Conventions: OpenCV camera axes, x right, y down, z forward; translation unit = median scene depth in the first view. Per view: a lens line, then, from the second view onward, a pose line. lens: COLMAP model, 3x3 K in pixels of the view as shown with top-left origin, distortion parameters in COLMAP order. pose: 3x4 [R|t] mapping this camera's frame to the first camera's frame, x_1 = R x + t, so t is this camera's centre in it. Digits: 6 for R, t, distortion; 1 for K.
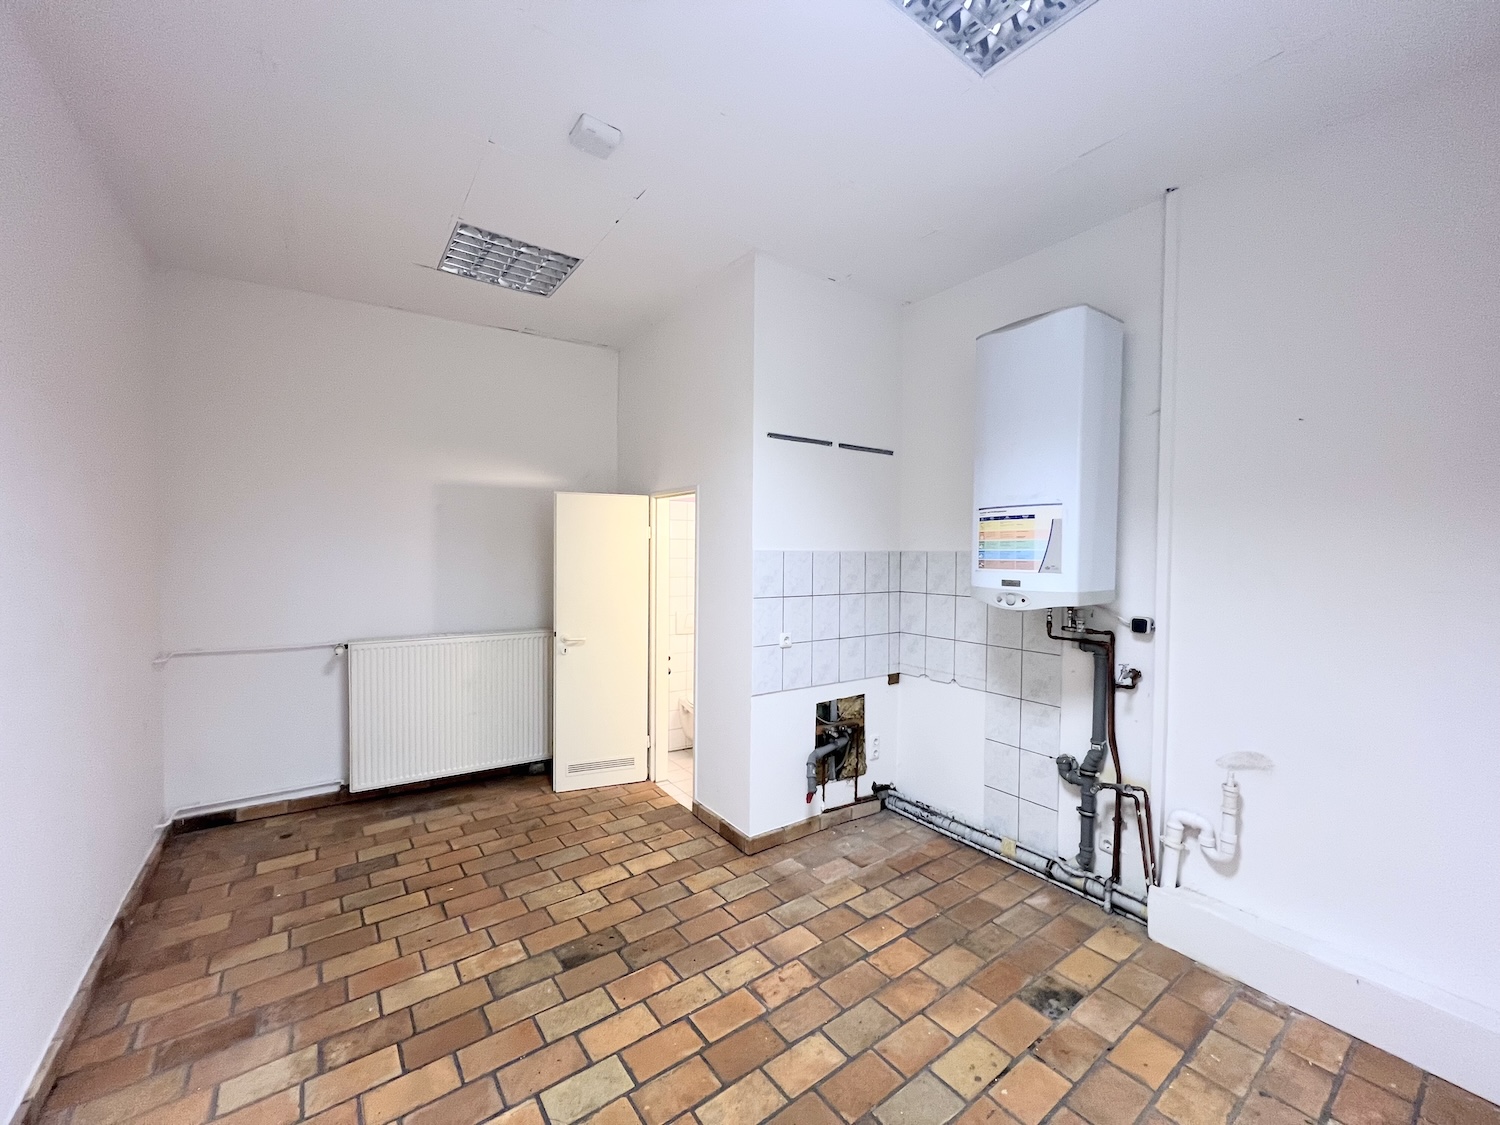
lens RADIAL K [[596.6, 0, 750.0], [0, 596.6, 562.5], [0, 0, 1]] dist [-0.000413, 0.000076]
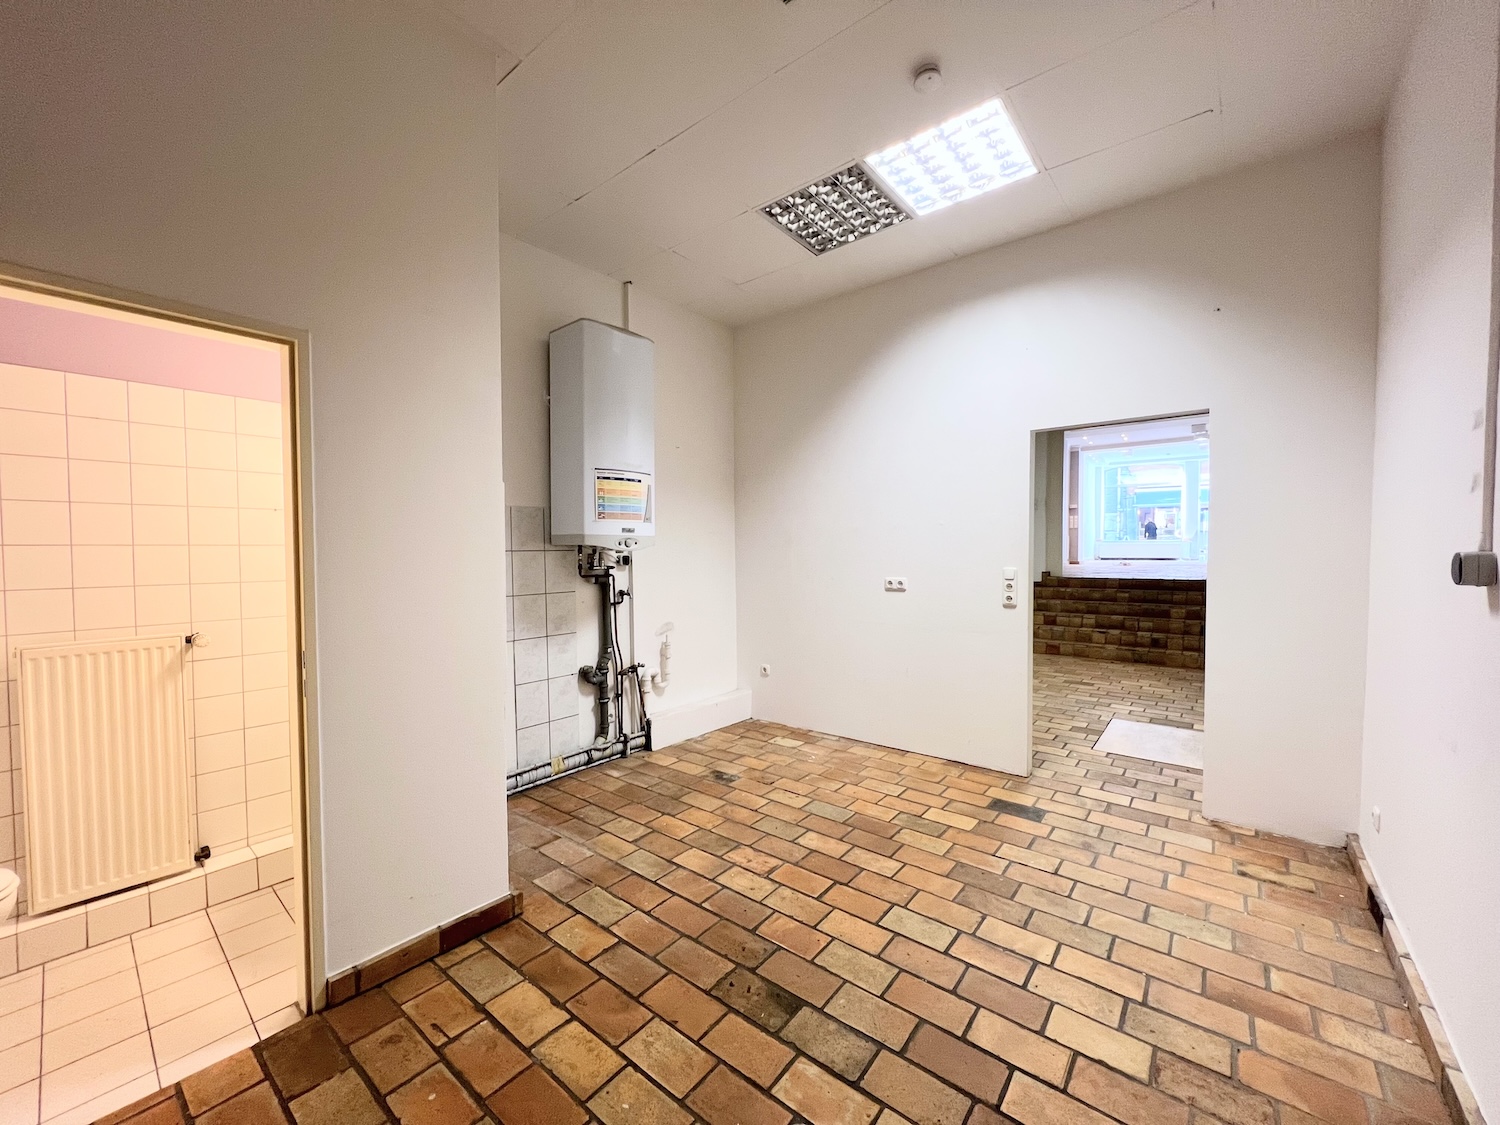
lens RADIAL K [[596.6, 0, 750.0], [0, 596.6, 562.5], [0, 0, 1]] dist [-0.000413, 0.000076]
pose [[-0.255731, -0.029375, 0.966301, -0.880227], [0.019415, 0.999181, 0.035513, 0.062946], [-0.966553, 0.027843, -0.254952, 1.067702]]
